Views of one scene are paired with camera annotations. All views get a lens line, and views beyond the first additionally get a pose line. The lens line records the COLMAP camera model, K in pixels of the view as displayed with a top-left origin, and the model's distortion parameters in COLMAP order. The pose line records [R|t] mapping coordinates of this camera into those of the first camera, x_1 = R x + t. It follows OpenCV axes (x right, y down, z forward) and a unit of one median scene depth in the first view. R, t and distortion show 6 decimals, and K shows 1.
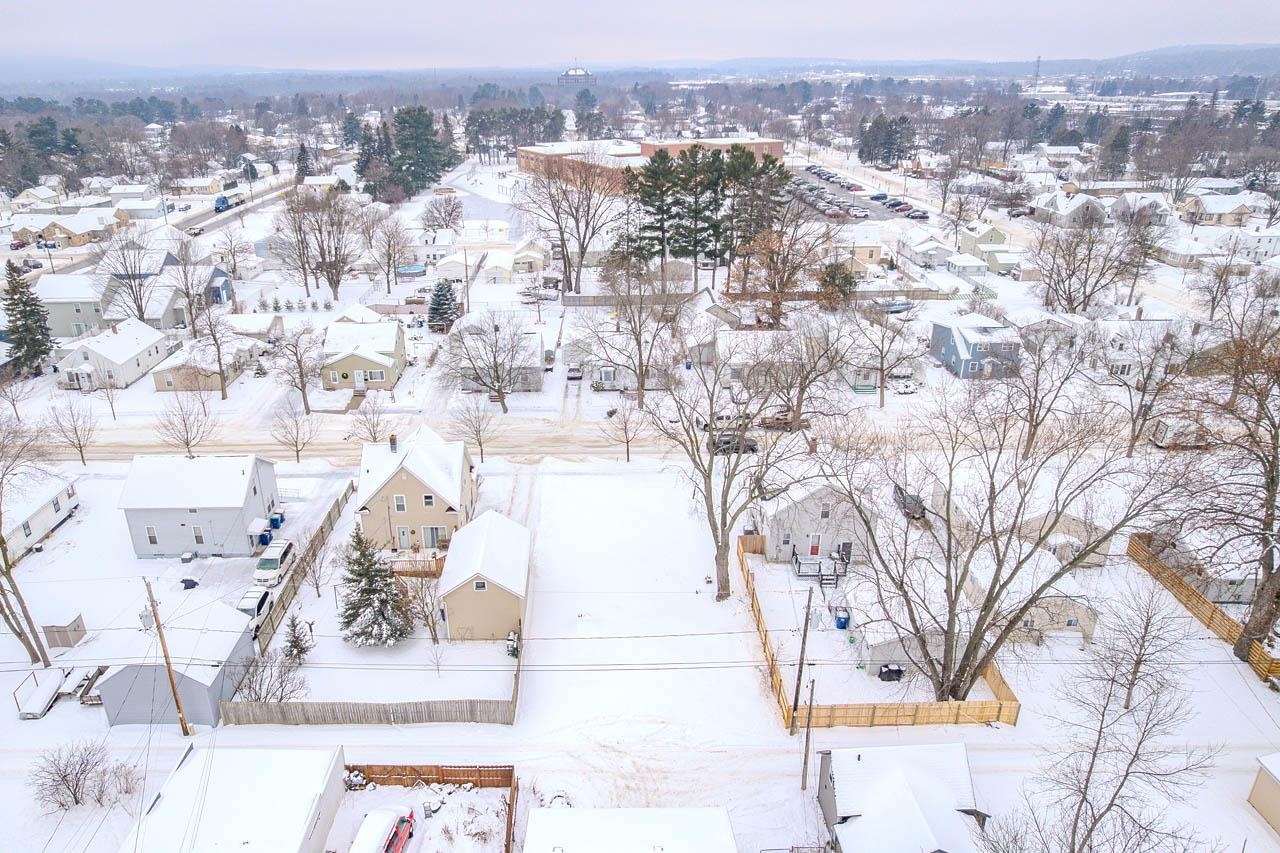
lens RADIAL K [[862.8, 0, 640.0], [0, 862.8, 426.5], [0, 0, 1]] dist [-0.016306, -0.000390]
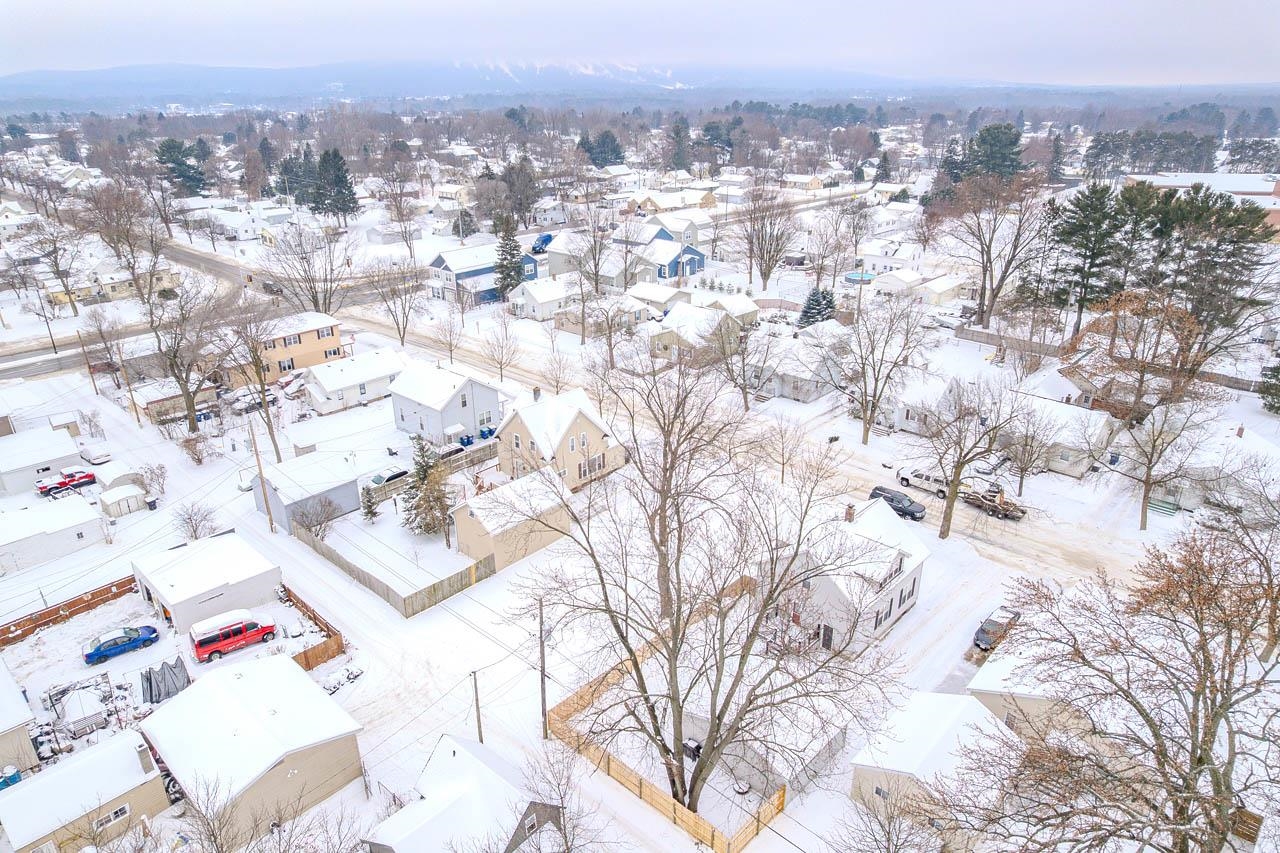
lens RADIAL K [[826.5, 0, 640.0], [0, 826.5, 426.5], [0, 0, 1]] dist [-0.070578, 0.072472]
pose [[0.738137, 0.271693, -0.617524, 0.249175], [-0.268687, 0.957989, 0.100321, -0.042271], [0.618838, 0.091870, 0.780128, 0.081758]]
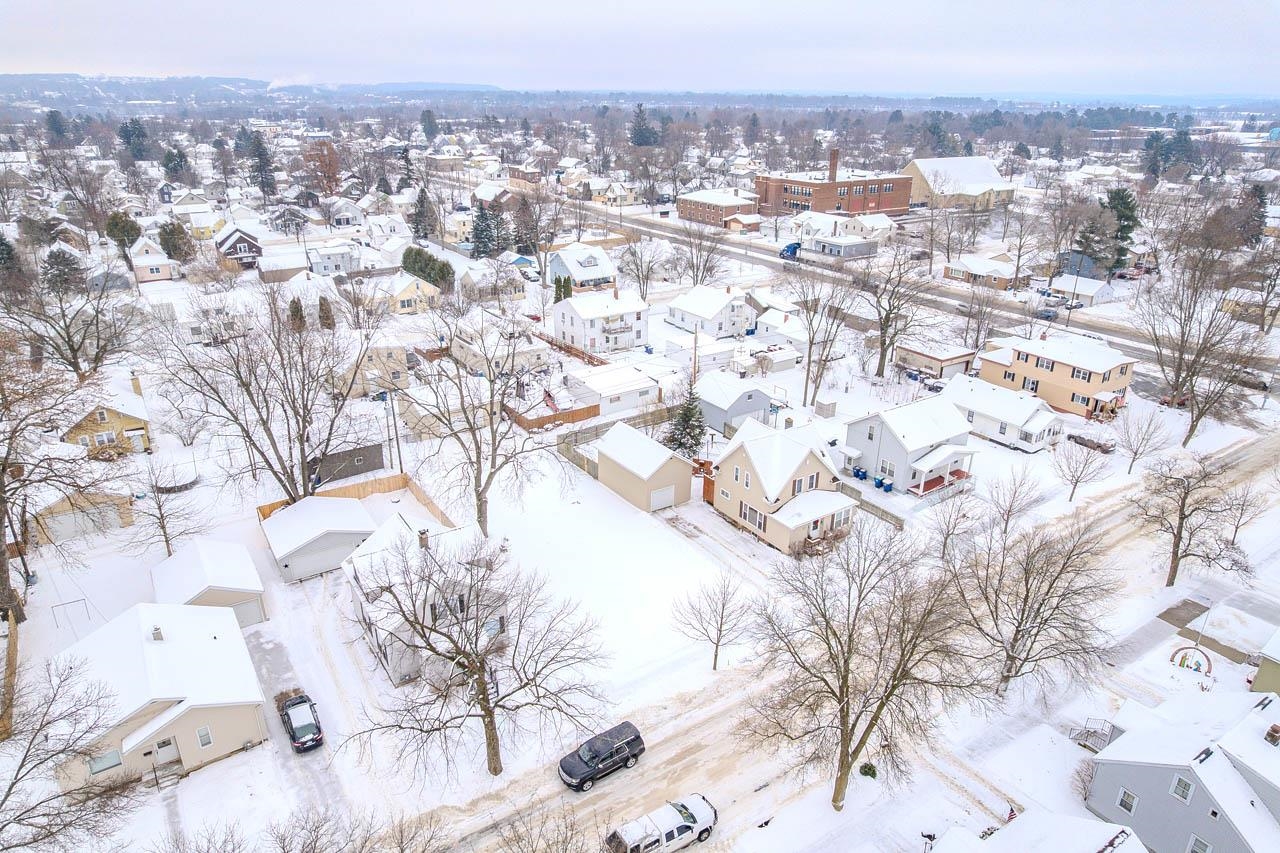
lens RADIAL K [[826.5, 0, 640.0], [0, 826.5, 426.5], [0, 0, 1]] dist [-0.070578, 0.072472]
pose [[-0.835273, 0.218772, -0.504438, 0.179551], [-0.208167, 0.723316, 0.658392, -0.318378], [0.508906, 0.654944, -0.558626, 0.740948]]
